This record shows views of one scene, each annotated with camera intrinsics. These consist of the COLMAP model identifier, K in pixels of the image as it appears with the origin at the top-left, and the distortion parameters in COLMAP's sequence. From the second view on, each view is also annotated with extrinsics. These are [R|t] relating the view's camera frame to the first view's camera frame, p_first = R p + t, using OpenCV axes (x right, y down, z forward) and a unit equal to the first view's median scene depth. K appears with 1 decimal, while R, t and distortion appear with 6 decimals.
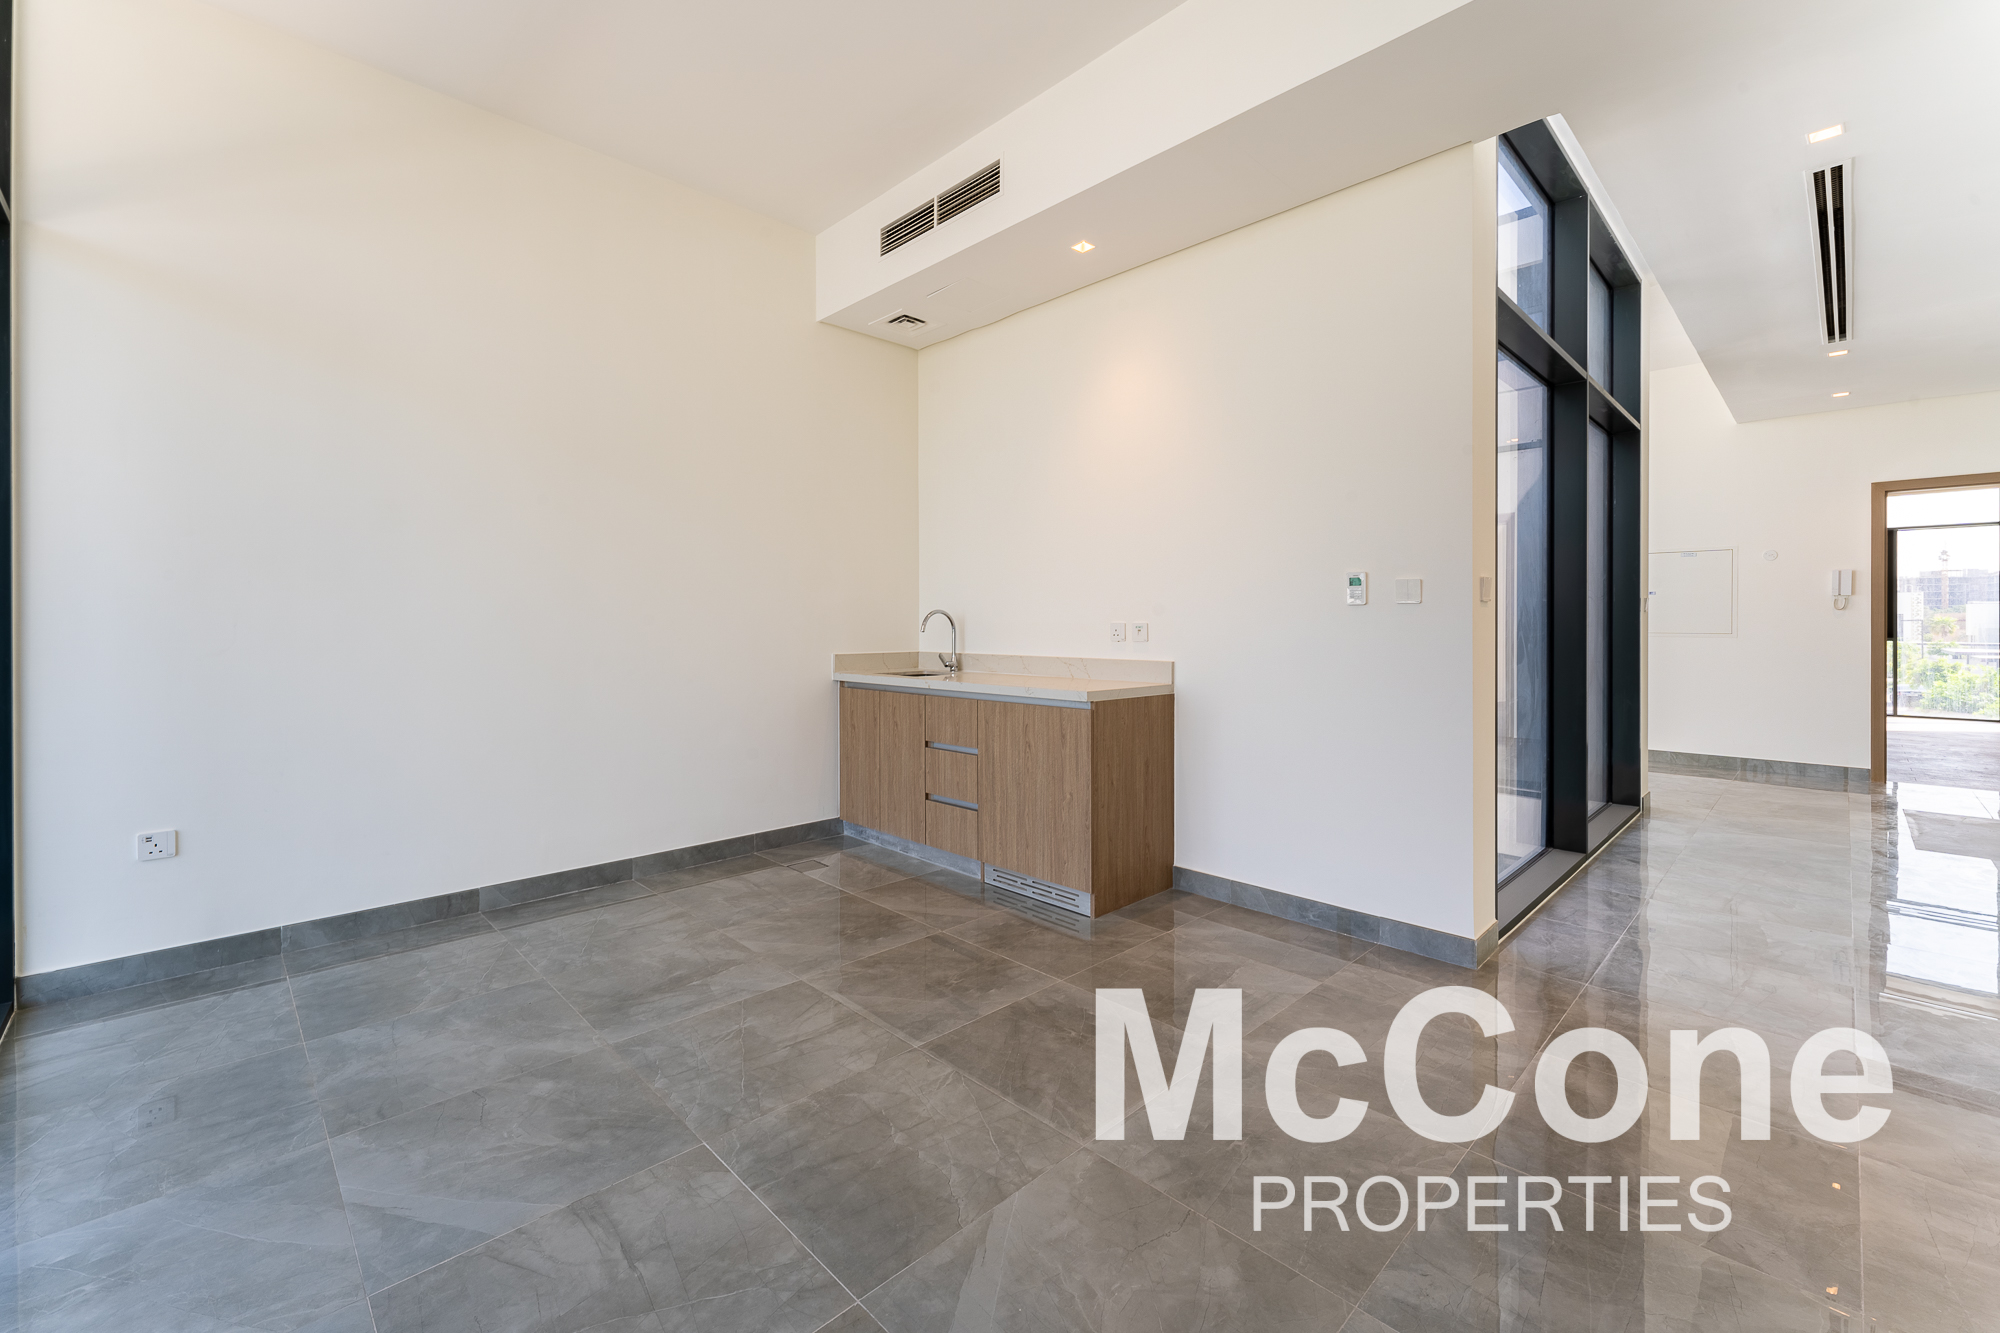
lens RADIAL K [[824.9, 0, 1048.2], [0, 824.9, 612.8], [0, 0, 1]] dist [-0.003789, 0.001162]
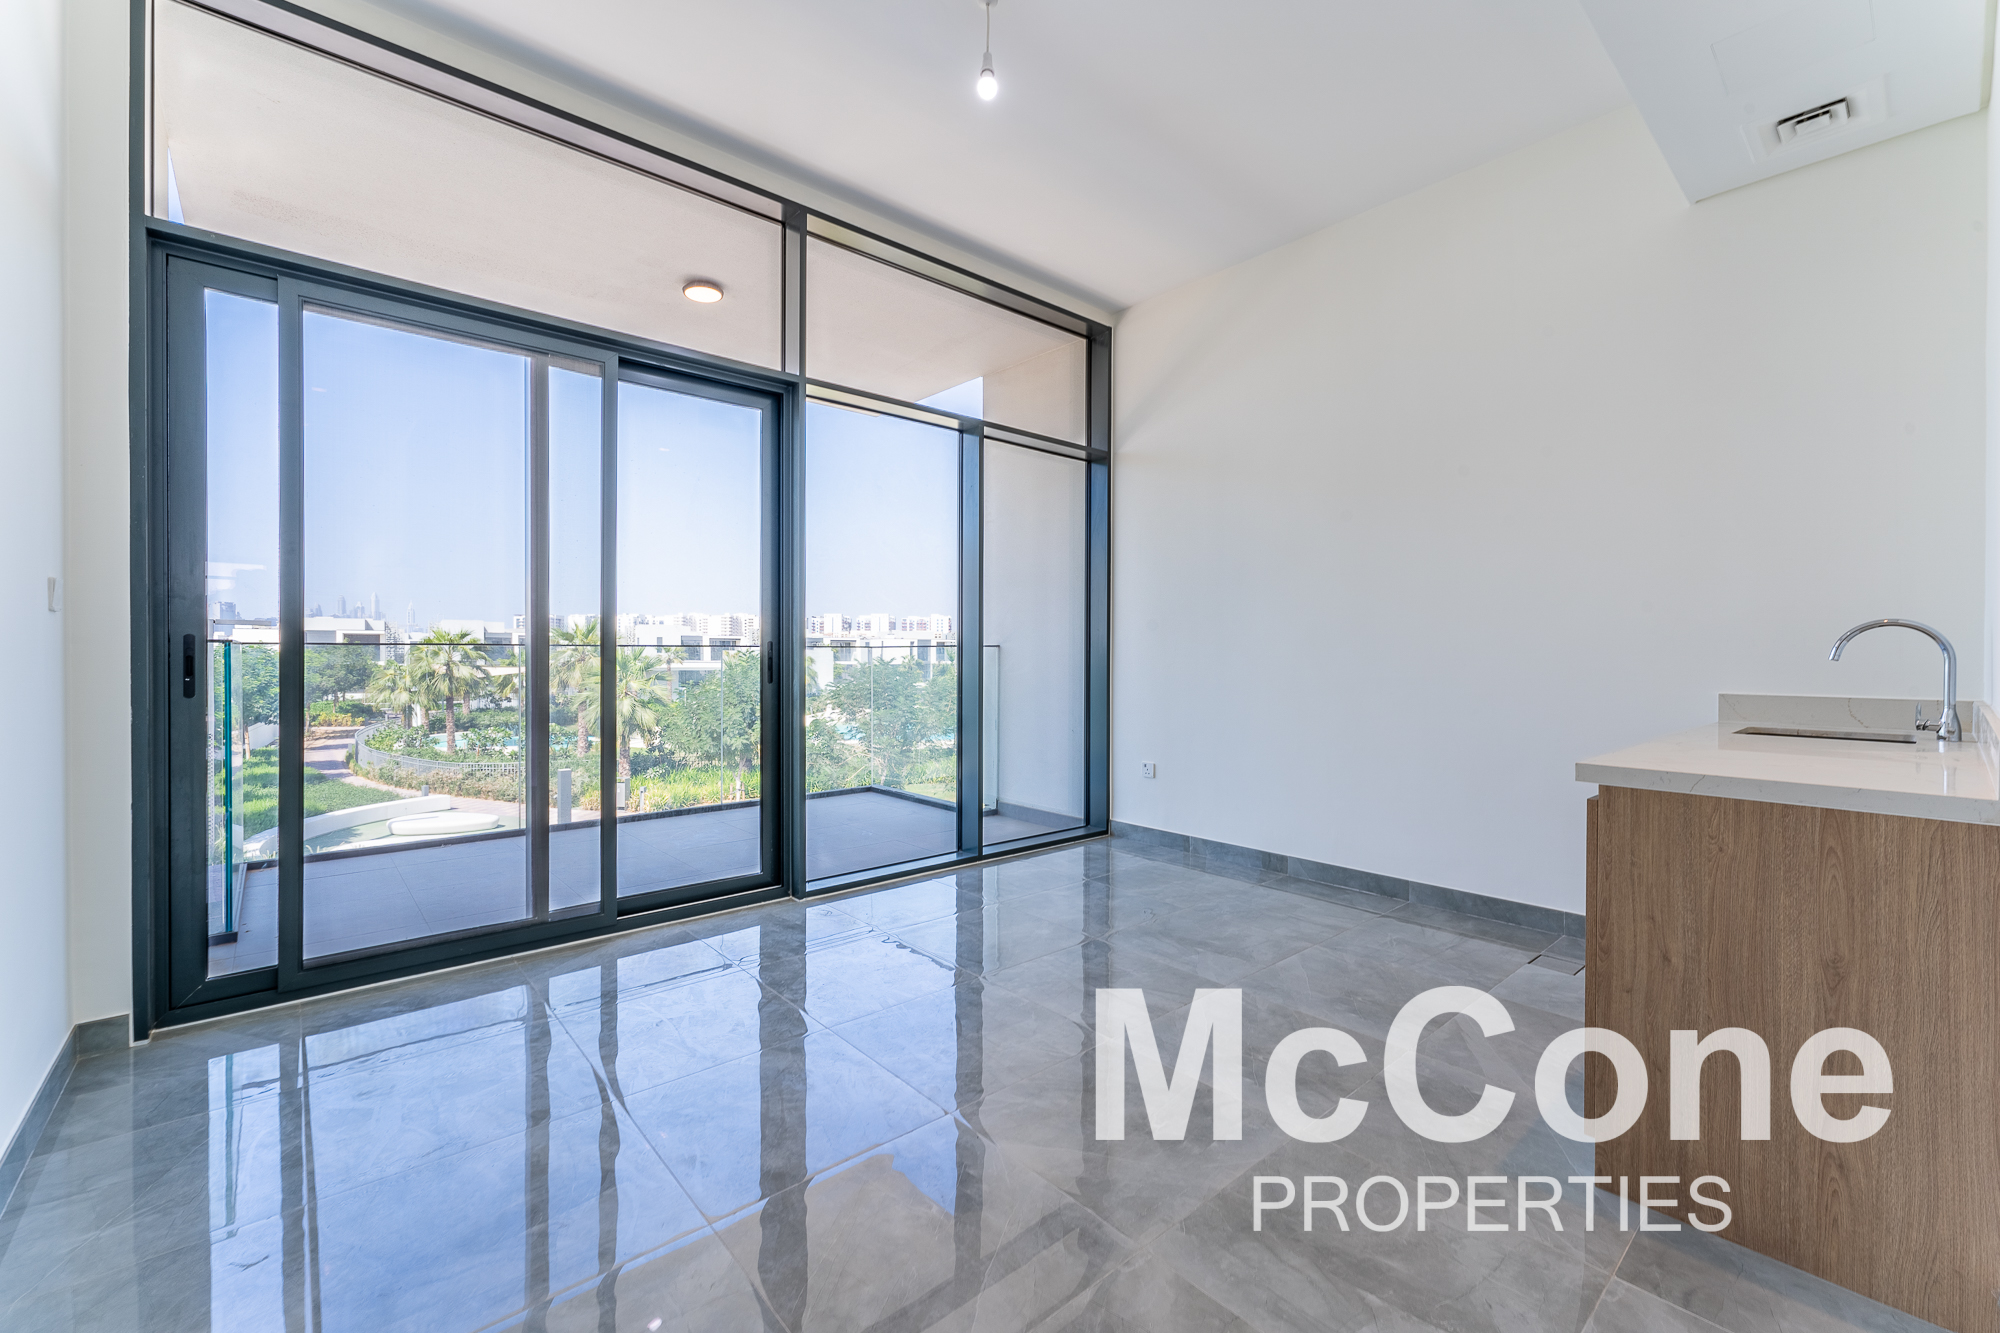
lens RADIAL K [[824.9, 0, 953.6], [0, 824.9, 653.1], [0, 0, 1]] dist [-0.003789, 0.001162]
pose [[-0.129742, -0.002930, -0.991543, 0.660636], [0.009707, 0.999944, -0.004225, 0.019972], [0.991500, -0.010173, -0.129706, 0.669677]]
